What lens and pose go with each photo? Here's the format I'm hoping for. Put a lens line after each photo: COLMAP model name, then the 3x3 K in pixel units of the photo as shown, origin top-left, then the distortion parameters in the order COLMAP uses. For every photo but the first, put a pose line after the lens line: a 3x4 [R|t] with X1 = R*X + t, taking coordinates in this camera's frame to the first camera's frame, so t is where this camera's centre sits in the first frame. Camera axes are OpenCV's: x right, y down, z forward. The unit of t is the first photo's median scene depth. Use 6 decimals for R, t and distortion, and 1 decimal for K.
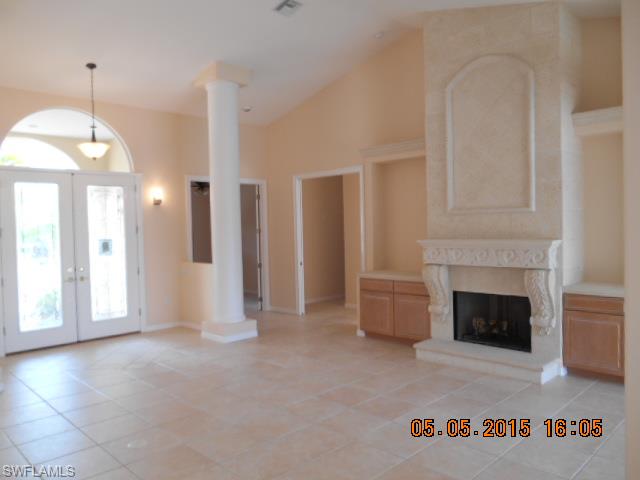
lens RADIAL K [[489.9, 0, 320.0], [0, 489.9, 240.0], [0, 0, 1]] dist [-0.023602, 0.005546]
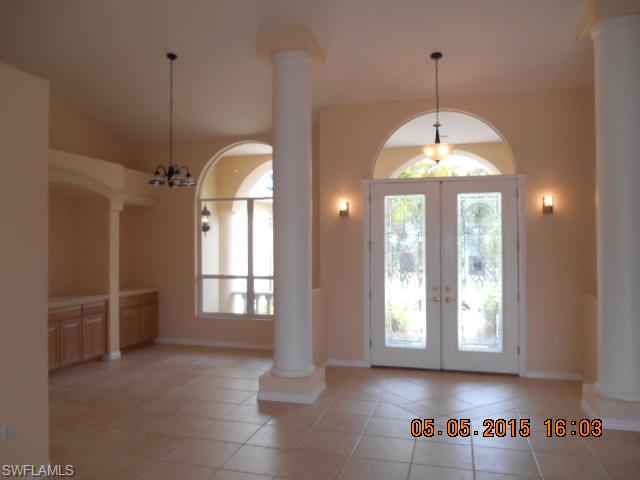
lens RADIAL K [[489.9, 0, 320.0], [0, 489.9, 240.0], [0, 0, 1]] dist [-0.023602, 0.005546]
pose [[0.485147, 0.016477, -0.874277, 0.167976], [-0.033200, 0.999449, 0.000413, -0.020793], [0.873802, 0.028826, 0.485426, 0.356532]]
